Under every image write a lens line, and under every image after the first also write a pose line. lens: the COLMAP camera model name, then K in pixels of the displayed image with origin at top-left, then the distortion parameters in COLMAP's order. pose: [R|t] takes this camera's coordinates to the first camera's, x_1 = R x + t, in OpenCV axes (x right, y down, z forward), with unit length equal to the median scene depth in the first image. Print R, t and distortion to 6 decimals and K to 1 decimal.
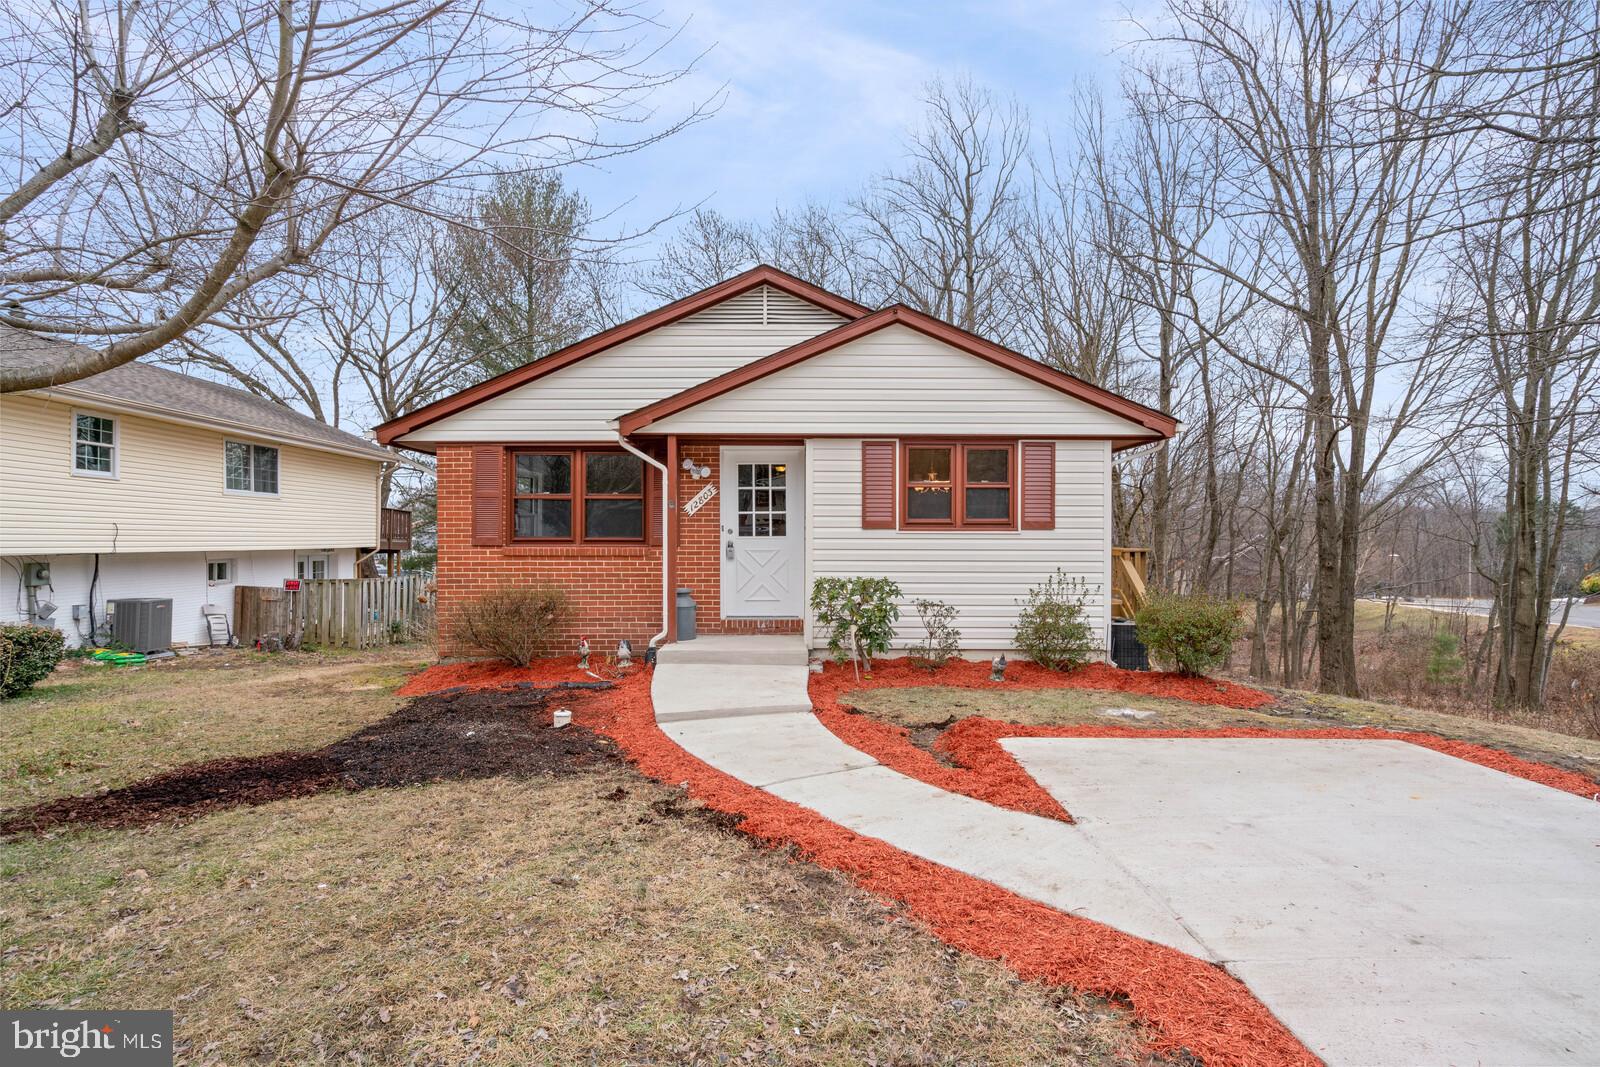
lens RADIAL K [[759.5, 0, 802.1], [0, 759.5, 542.6], [0, 0, 1]] dist [0.000174, 0.000173]
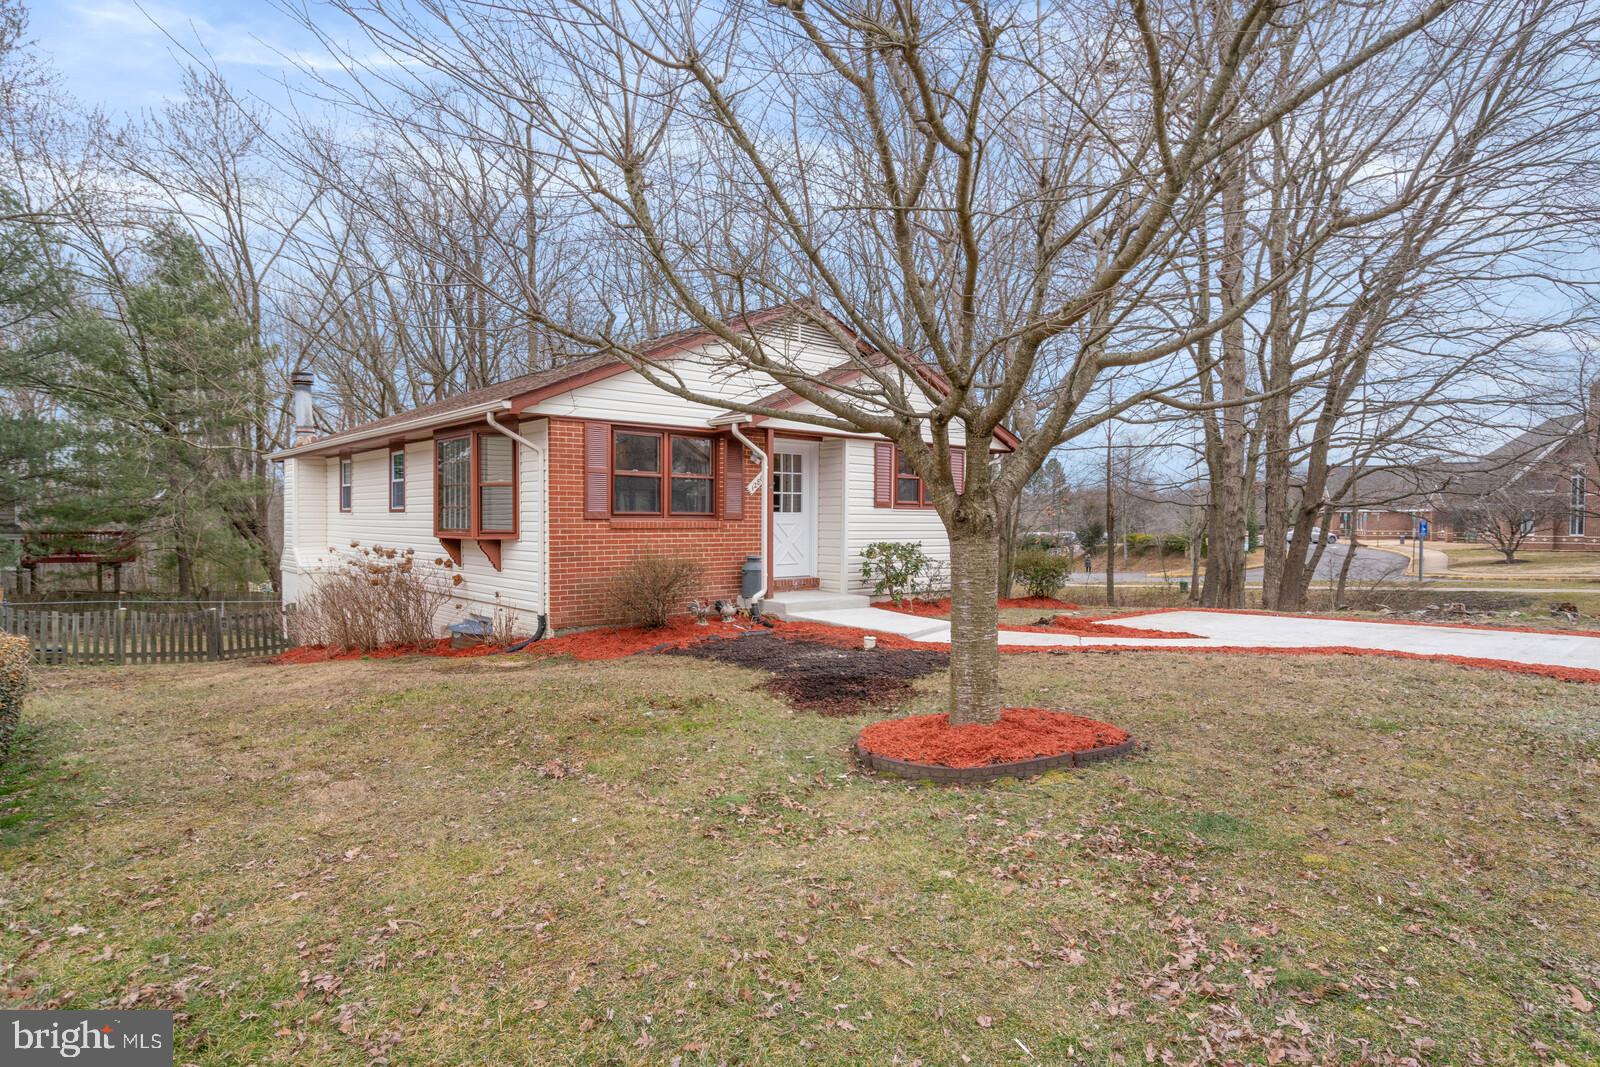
lens RADIAL K [[872.4, 0, 800.0], [0, 872.4, 533.5], [0, 0, 1]] dist [-0.001658, -0.000523]
pose [[0.751558, -0.008188, 0.659616, -0.989676], [-0.003246, 0.999865, 0.016110, 0.003584], [-0.659659, -0.014248, 0.751430, -0.083399]]
